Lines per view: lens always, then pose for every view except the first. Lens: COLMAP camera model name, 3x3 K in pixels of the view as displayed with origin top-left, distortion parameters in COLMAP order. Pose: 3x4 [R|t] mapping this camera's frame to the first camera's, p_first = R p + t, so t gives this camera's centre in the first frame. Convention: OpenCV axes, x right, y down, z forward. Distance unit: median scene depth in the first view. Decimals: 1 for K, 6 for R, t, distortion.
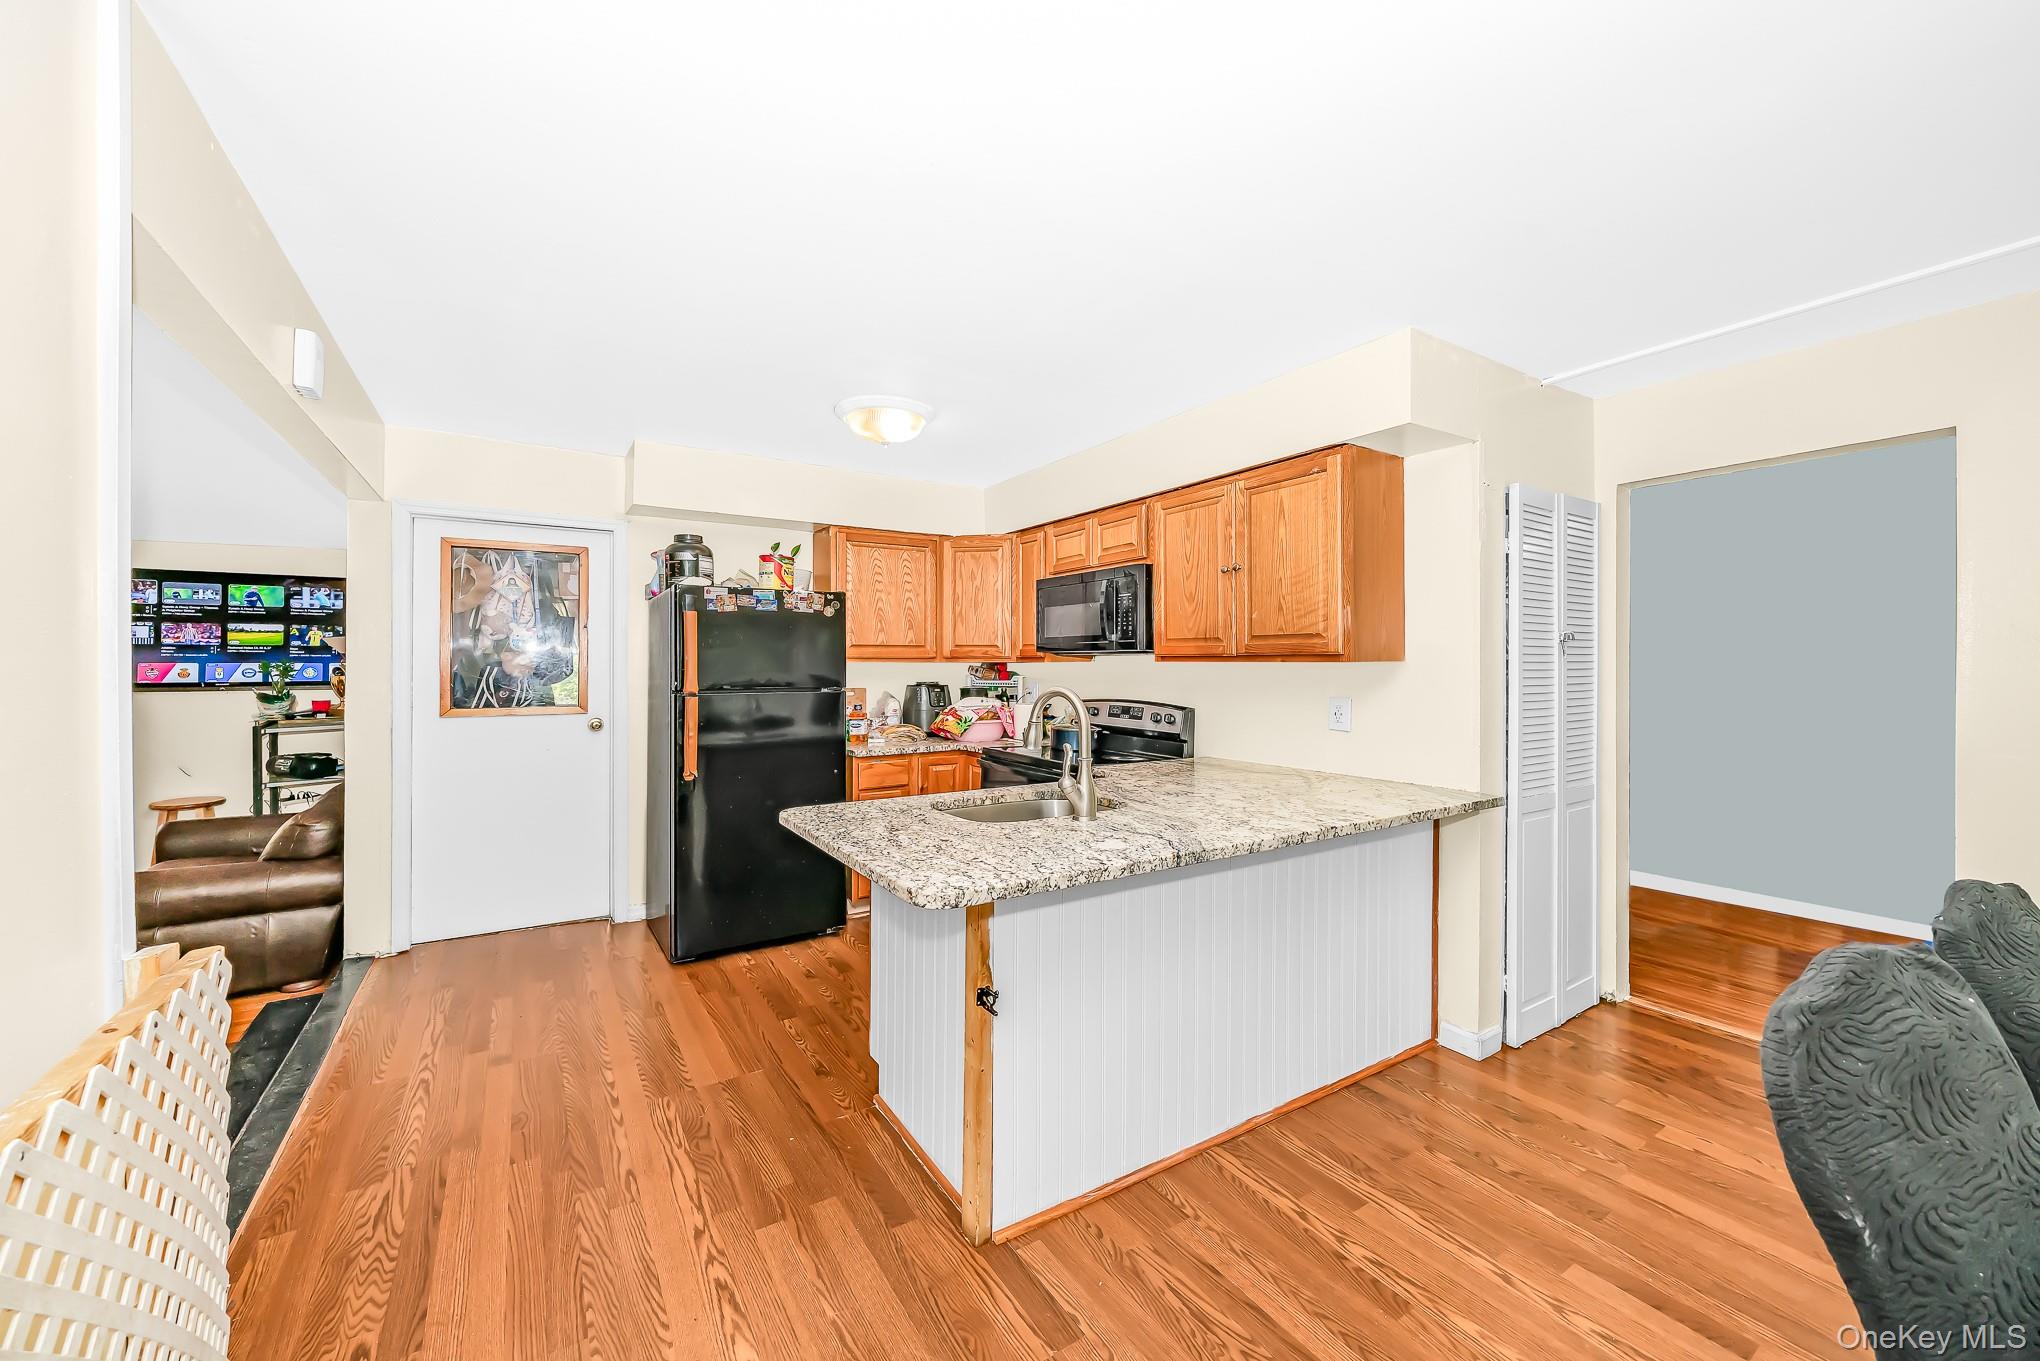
lens RADIAL K [[714.7, 0, 1024.2], [0, 714.7, 661.9], [0, 0, 1]] dist [0.000374, 0.000013]
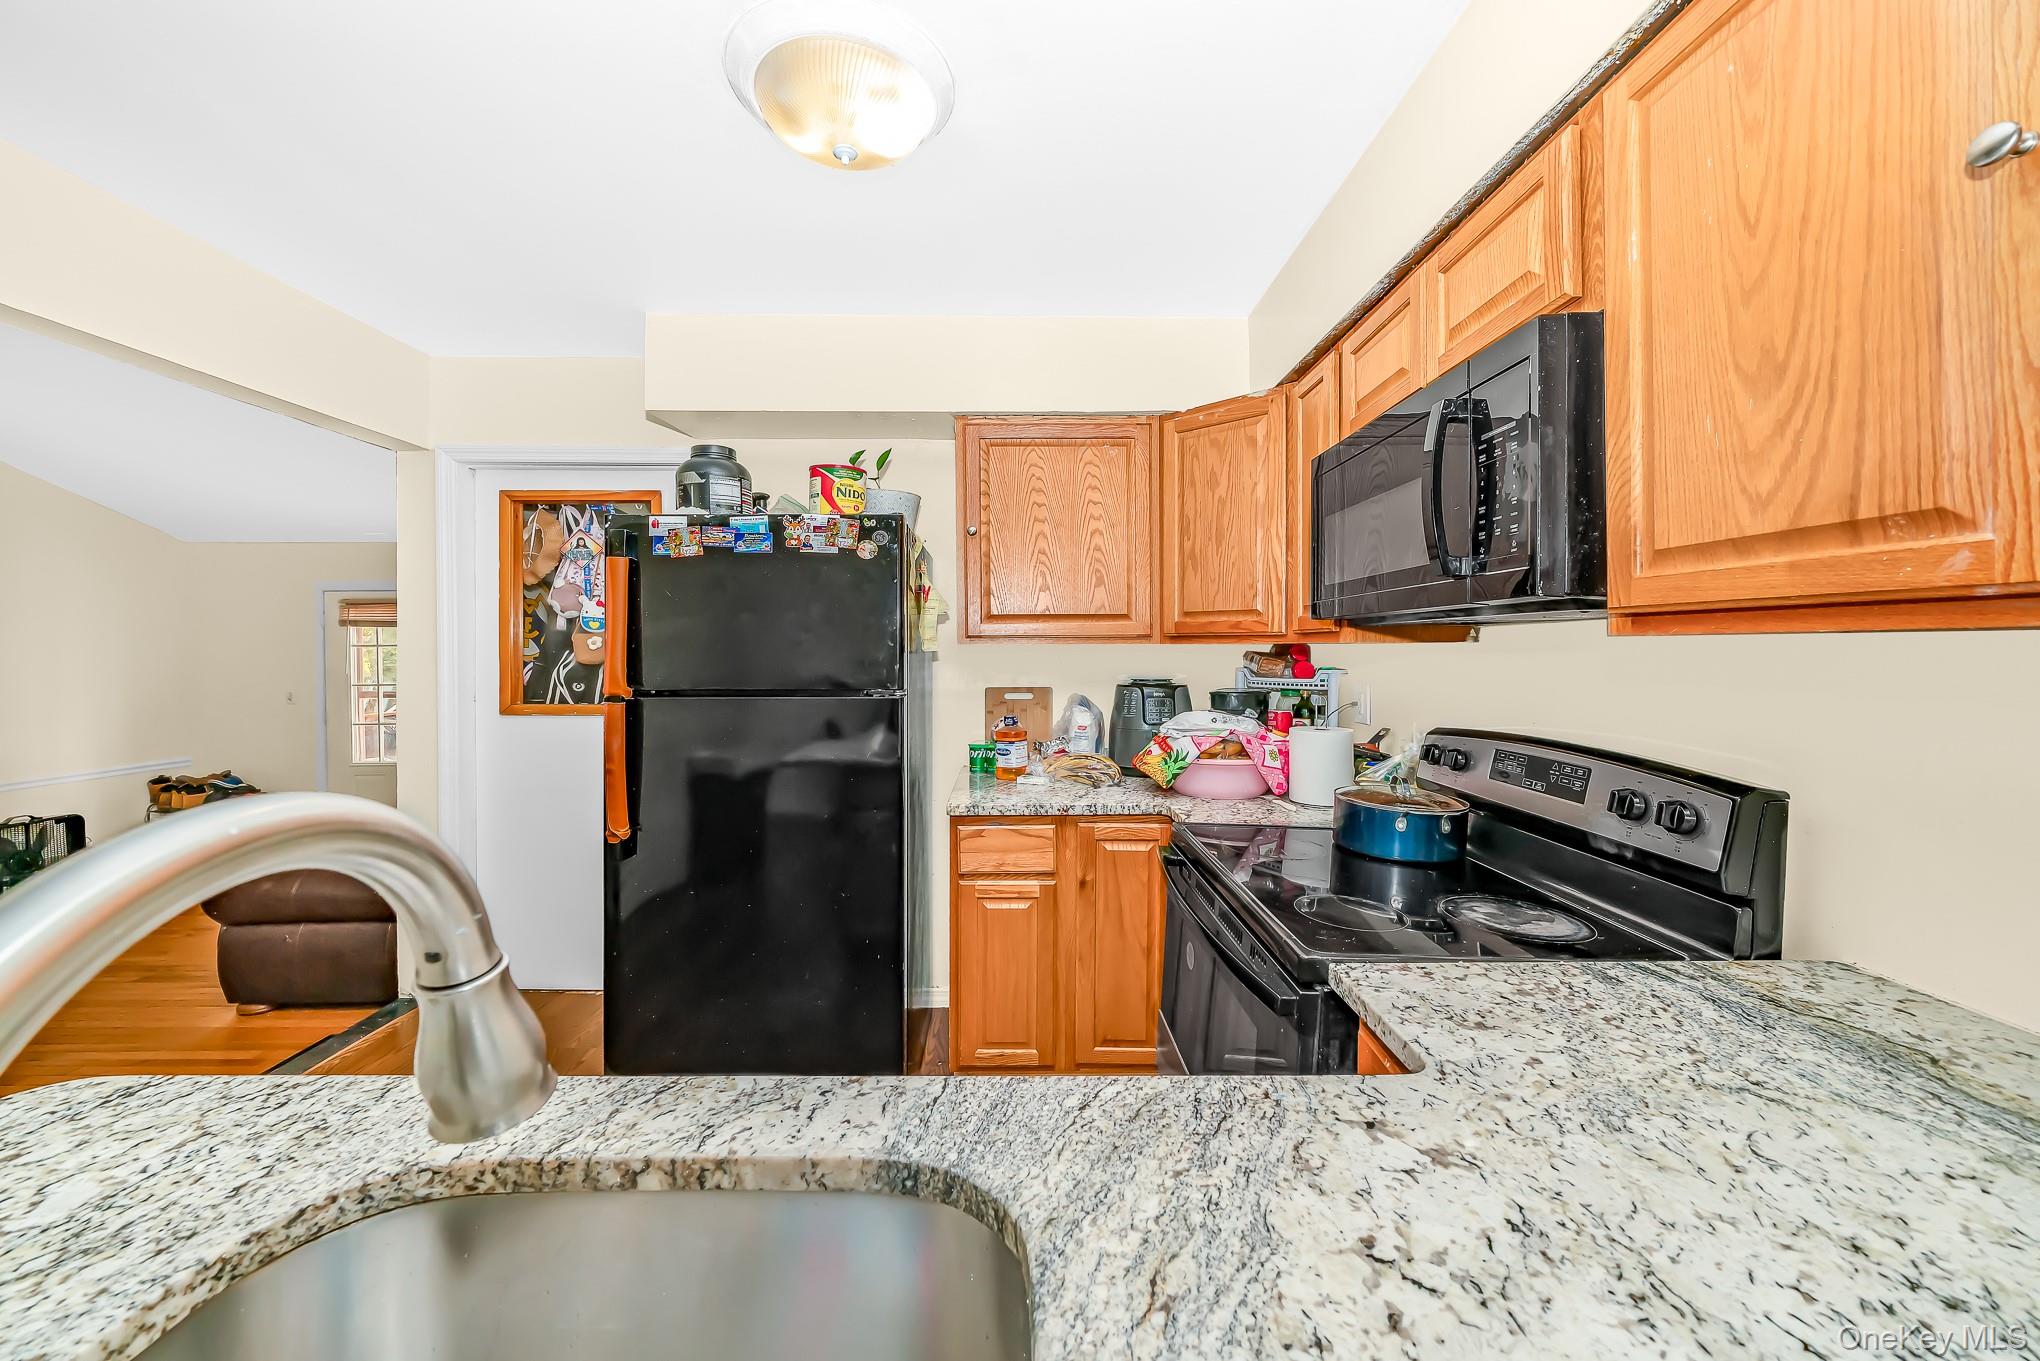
lens RADIAL K [[712.5, 0, 1073.1], [0, 712.5, 659.8], [0, 0, 1]] dist [-0.004822, 0.000383]
pose [[0.846228, 0.005903, -0.532789, 0.138884], [0.001318, 0.999912, 0.013171, 0.005892], [0.532820, -0.011847, 0.846146, 0.571589]]
